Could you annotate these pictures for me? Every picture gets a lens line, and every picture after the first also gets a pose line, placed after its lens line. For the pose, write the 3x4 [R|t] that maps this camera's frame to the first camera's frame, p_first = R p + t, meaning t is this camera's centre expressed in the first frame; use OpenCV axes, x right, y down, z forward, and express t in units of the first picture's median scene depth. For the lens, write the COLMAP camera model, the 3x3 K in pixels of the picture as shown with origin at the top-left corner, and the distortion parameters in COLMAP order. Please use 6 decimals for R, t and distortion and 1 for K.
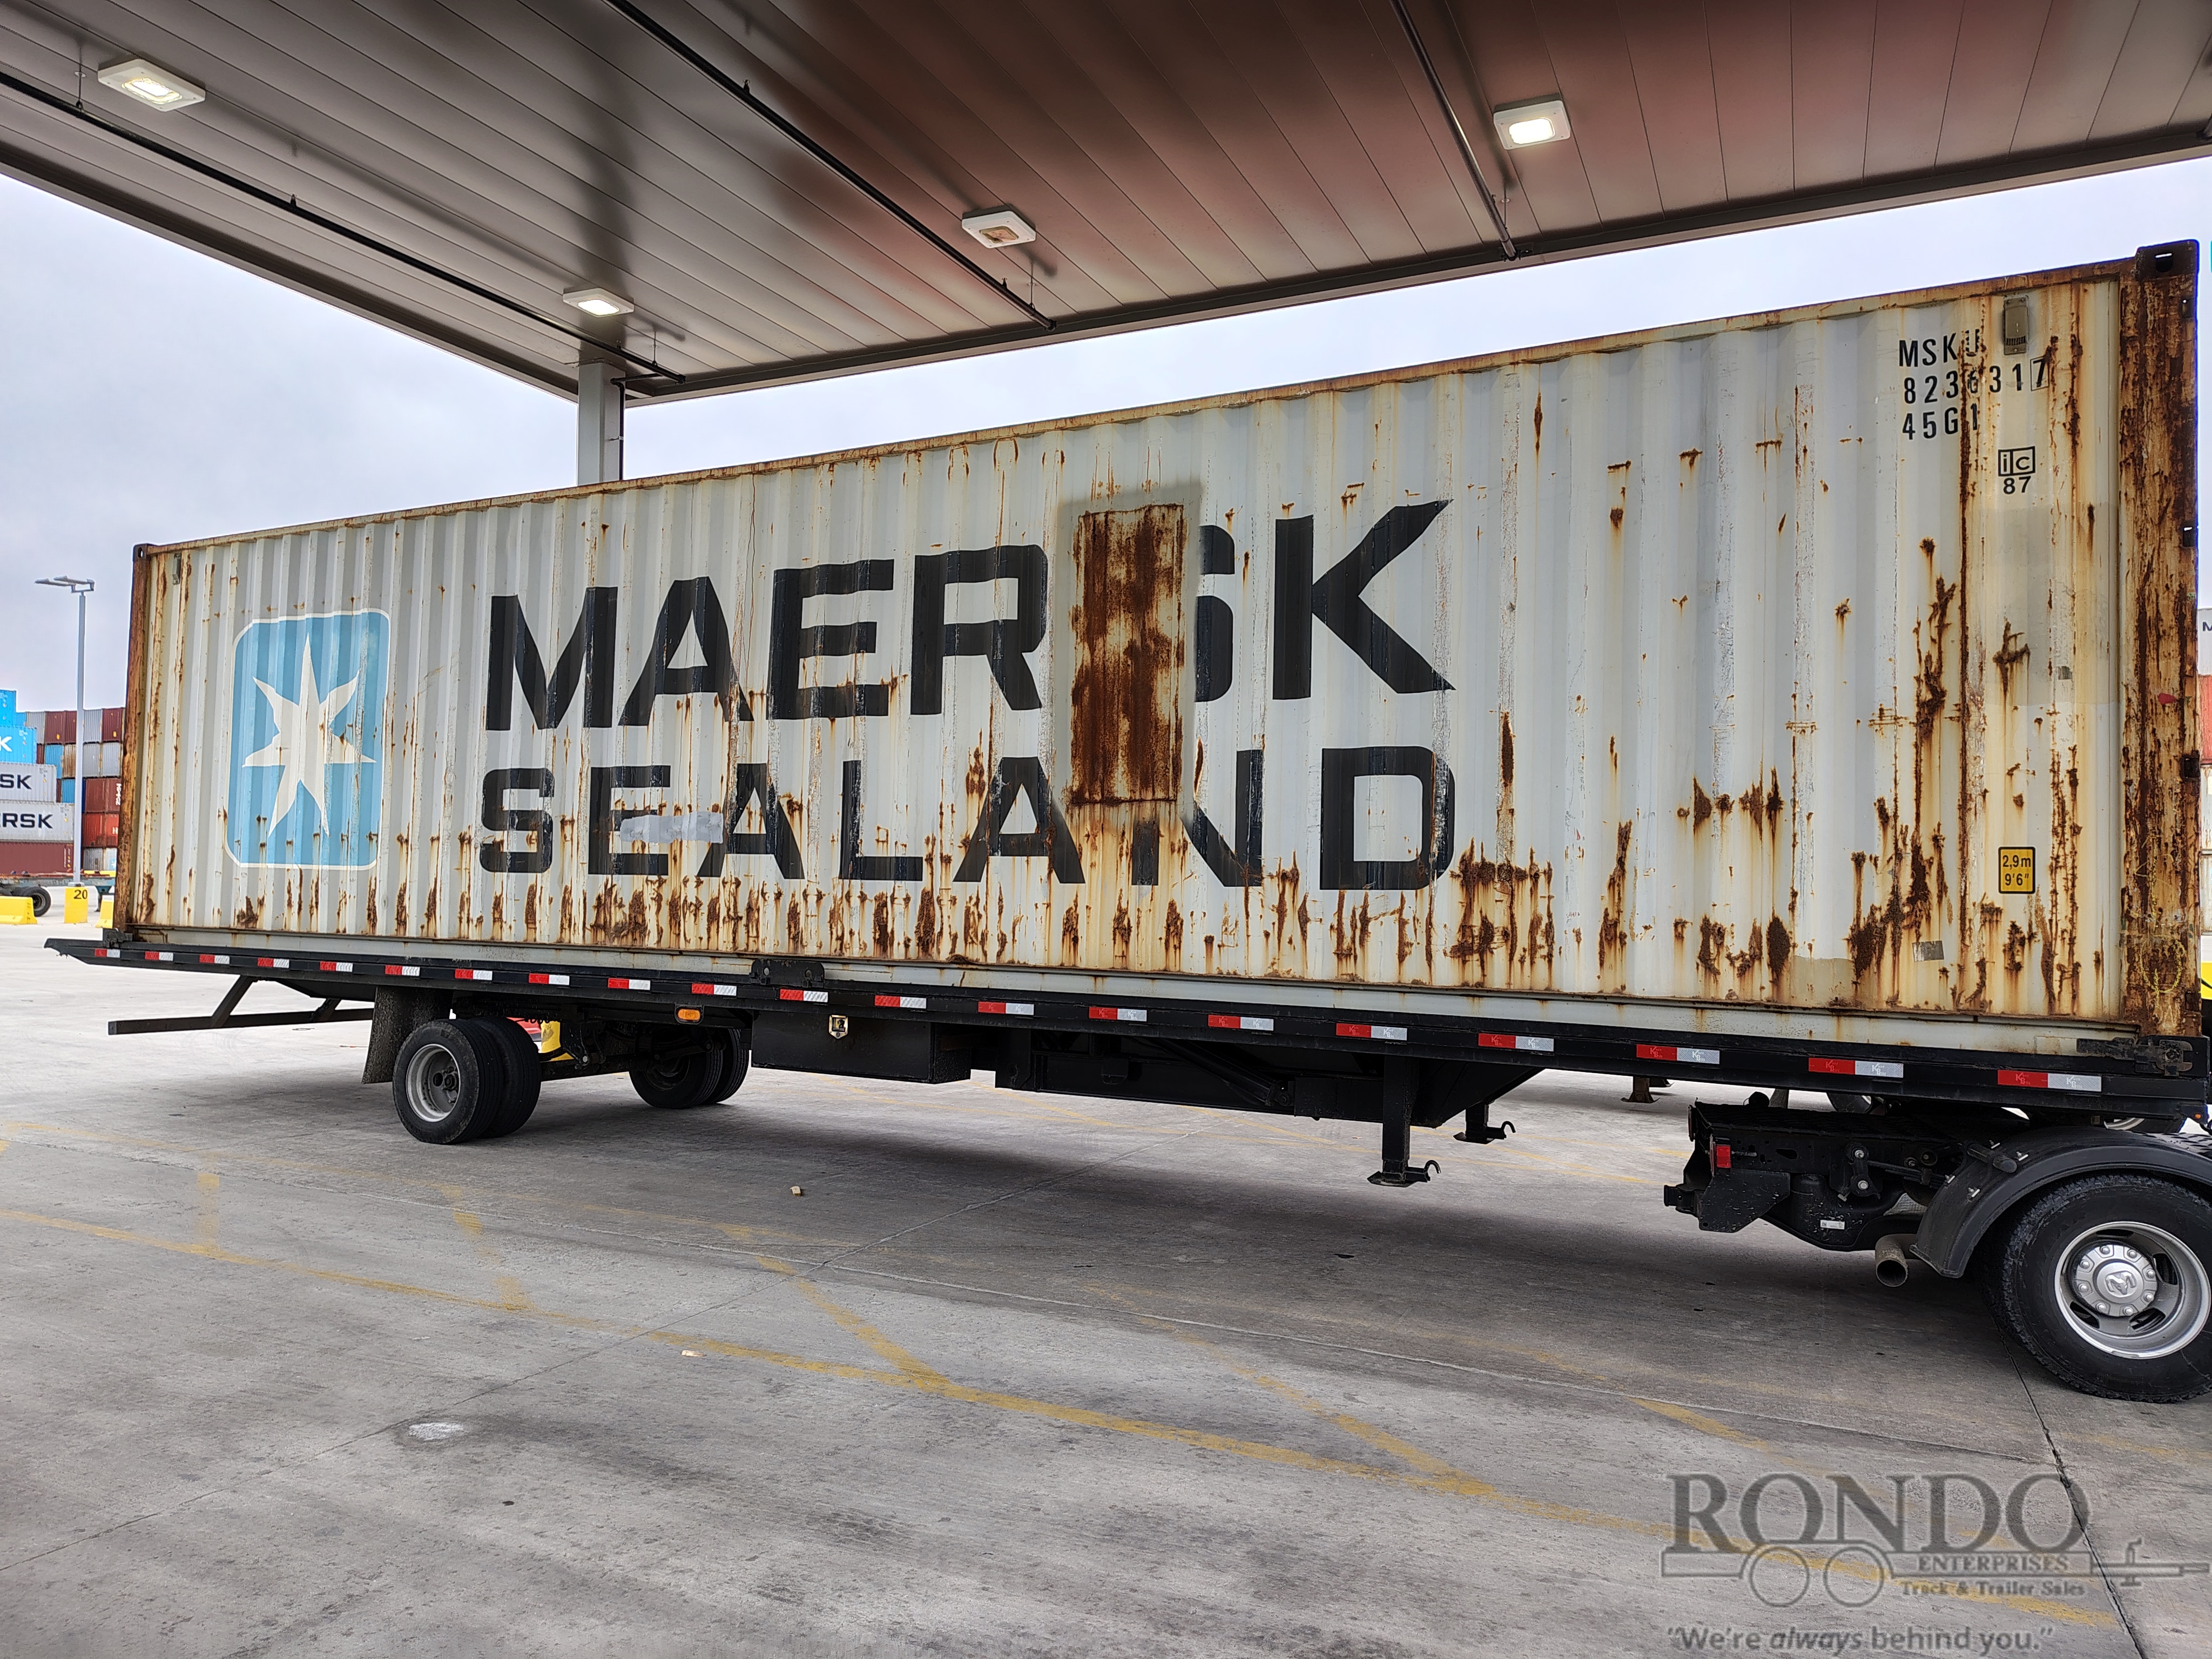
lens RADIAL K [[1540.8, 0, 1106.0], [0, 1540.8, 829.5], [0, 0, 1]] dist [0.029886, -0.032676]
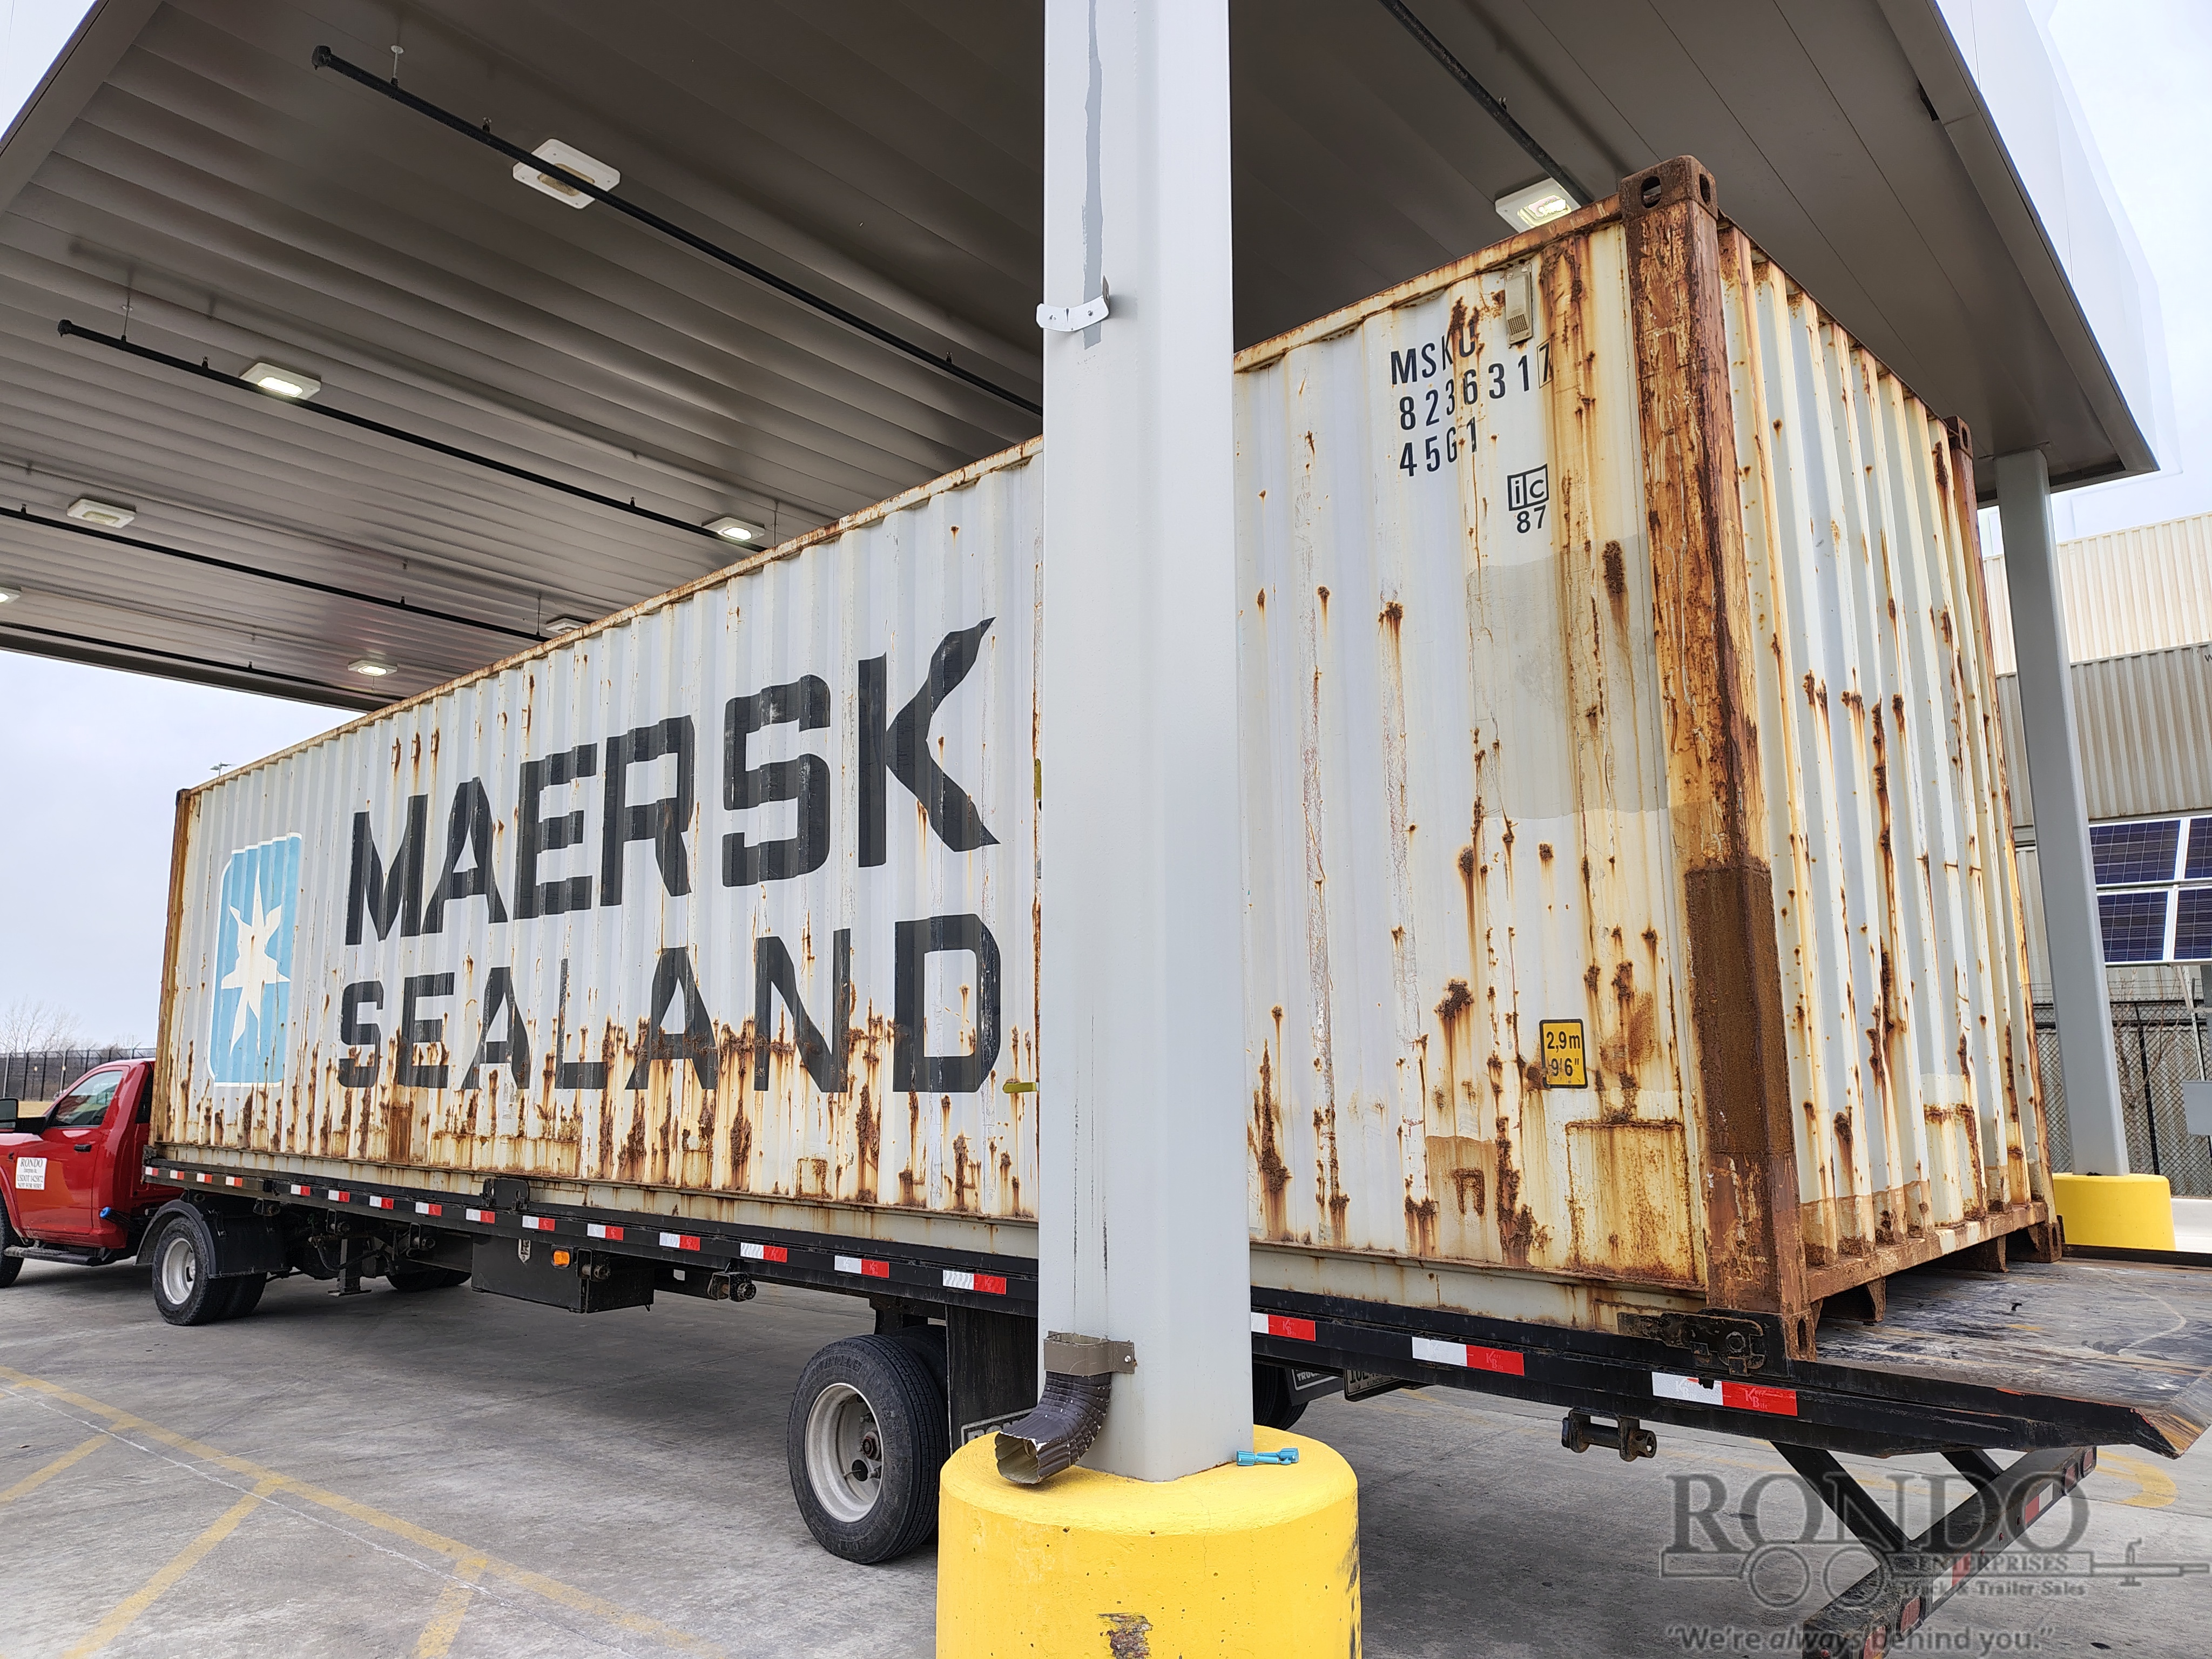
lens RADIAL K [[1532.2, 0, 1098.5], [0, 1532.2, 816.1], [0, 0, 1]] dist [0.043811, -0.000263]
pose [[0.962329, -0.072582, -0.262019, 0.398712], [0.040298, 0.991141, -0.126553, -0.000050], [0.268884, 0.111227, 0.956729, 0.189843]]
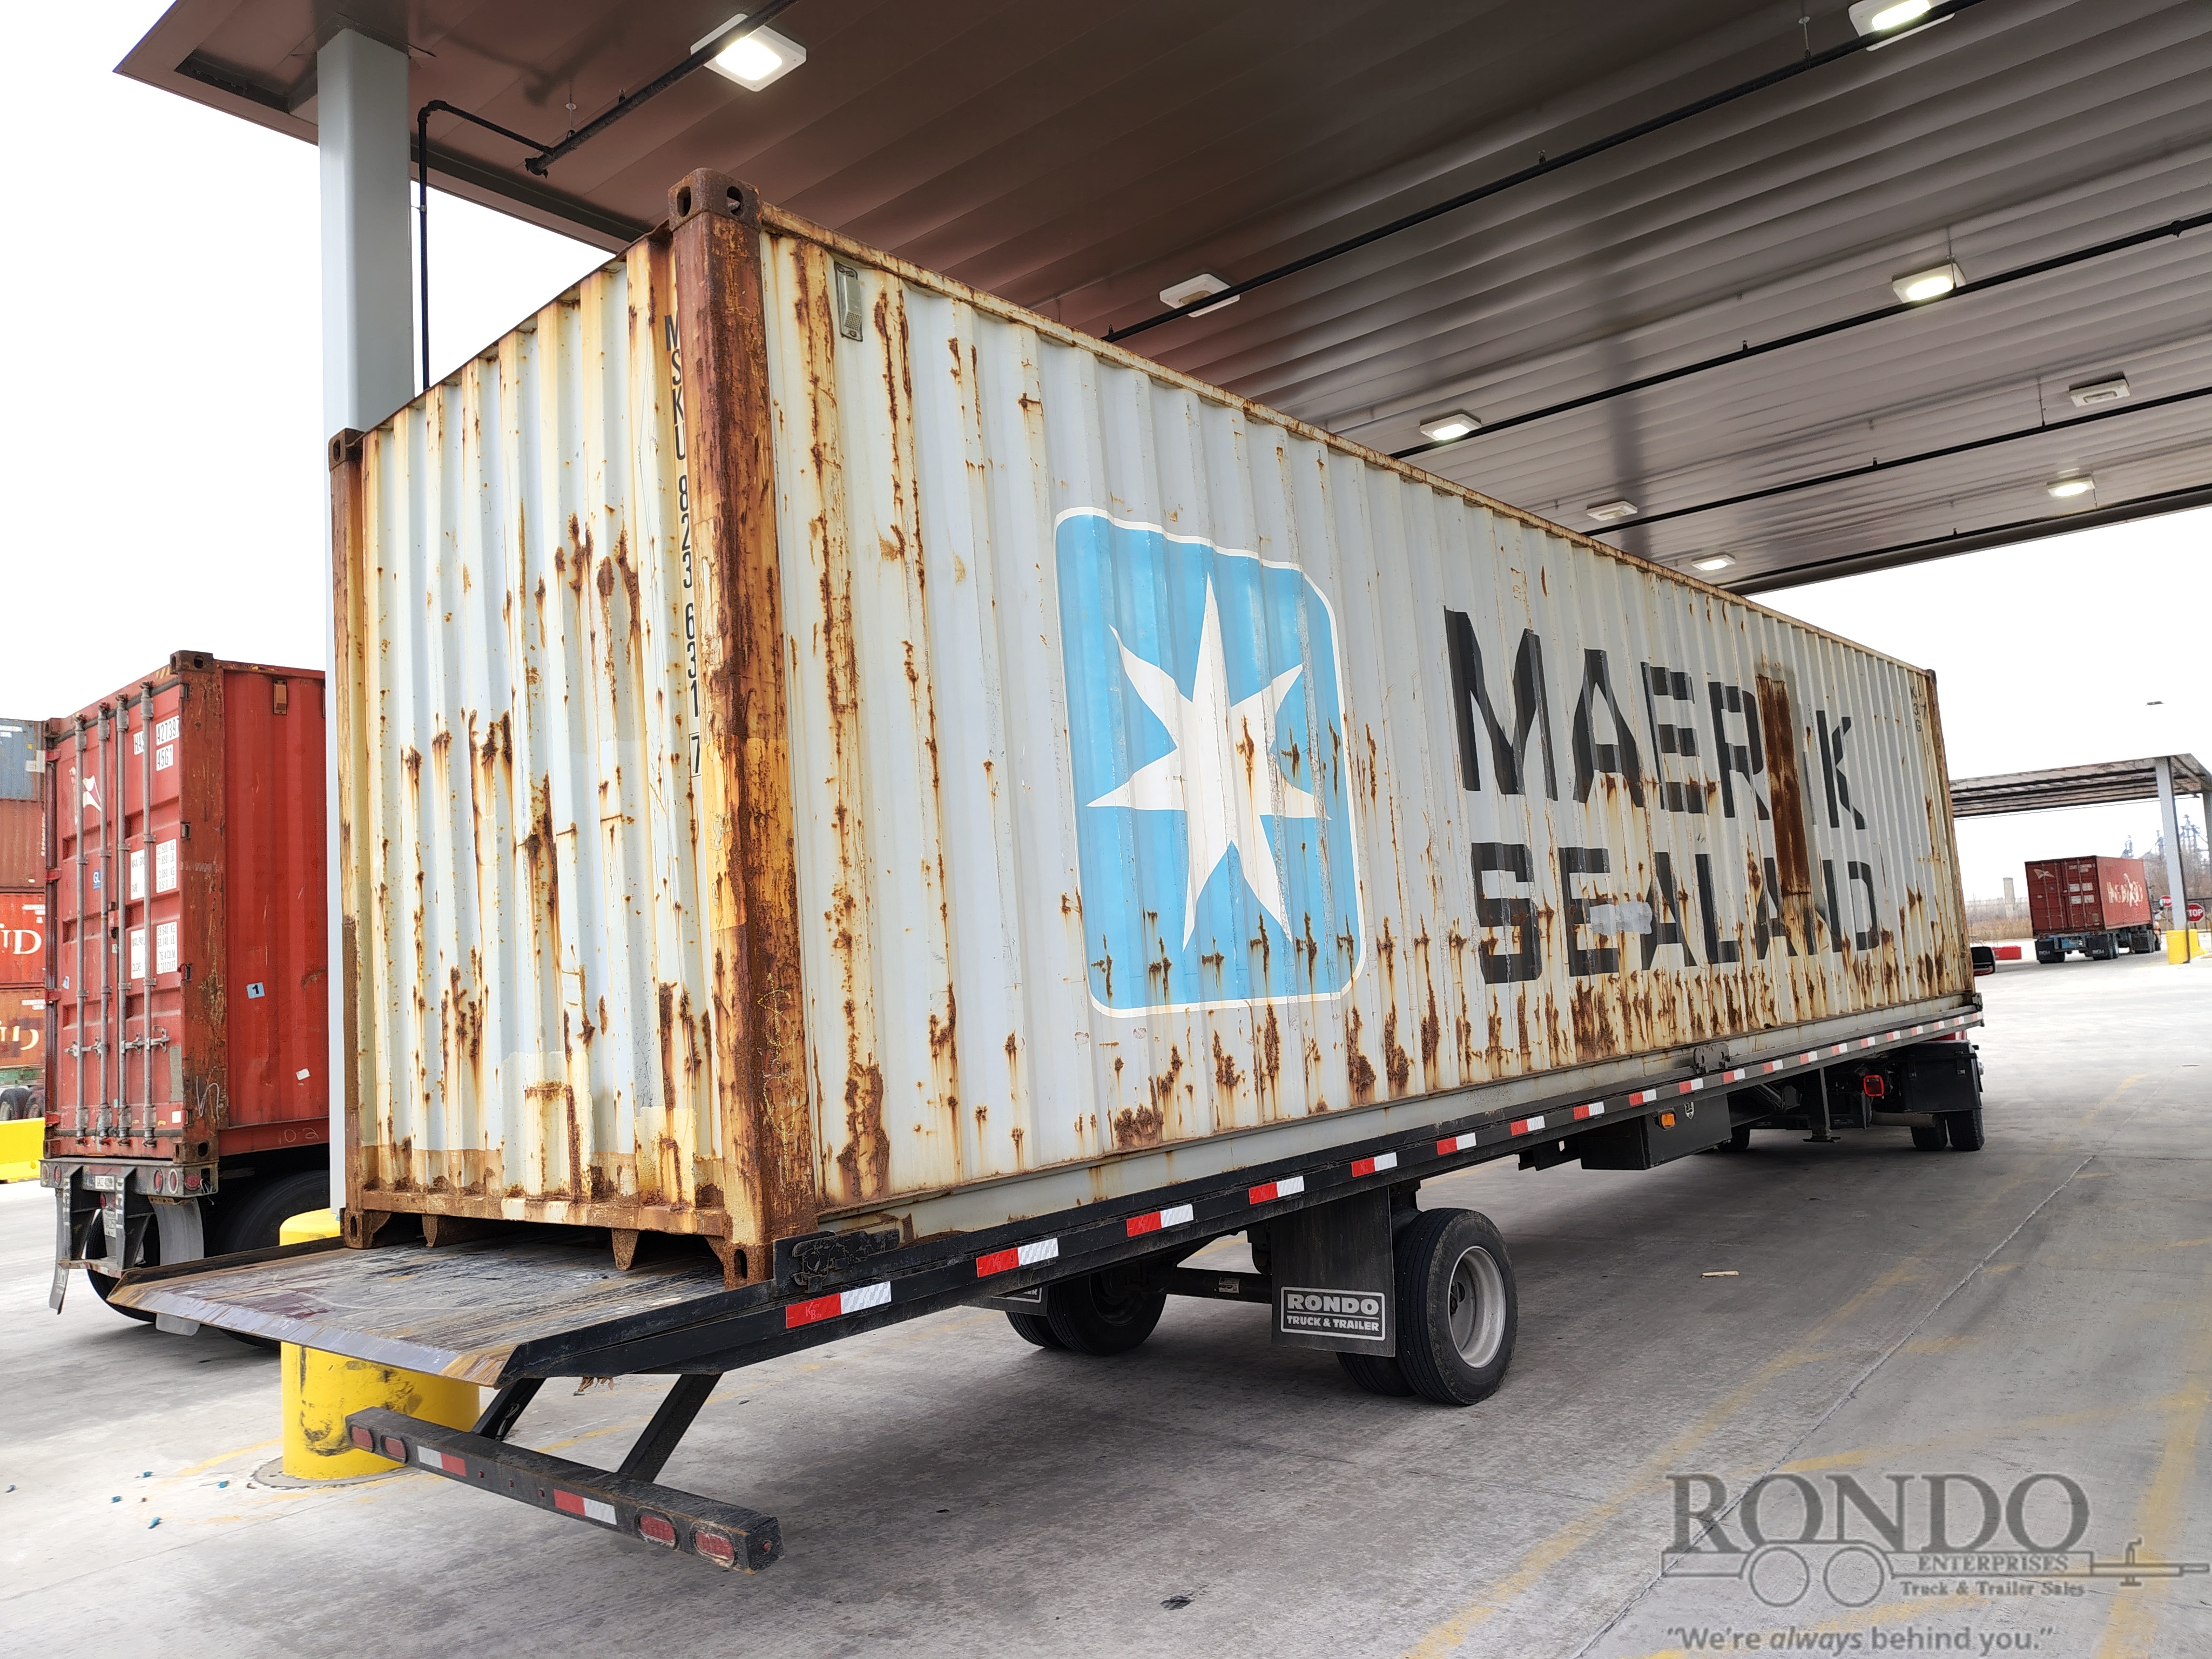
lens RADIAL K [[1540.8, 0, 1106.0], [0, 1540.8, 829.5], [0, 0, 1]] dist [0.029886, -0.032676]
pose [[0.213964, 0.071873, 0.974194, -1.334419], [0.058643, 0.994546, -0.086254, 0.008566], [-0.975080, 0.075585, 0.208582, 1.193009]]
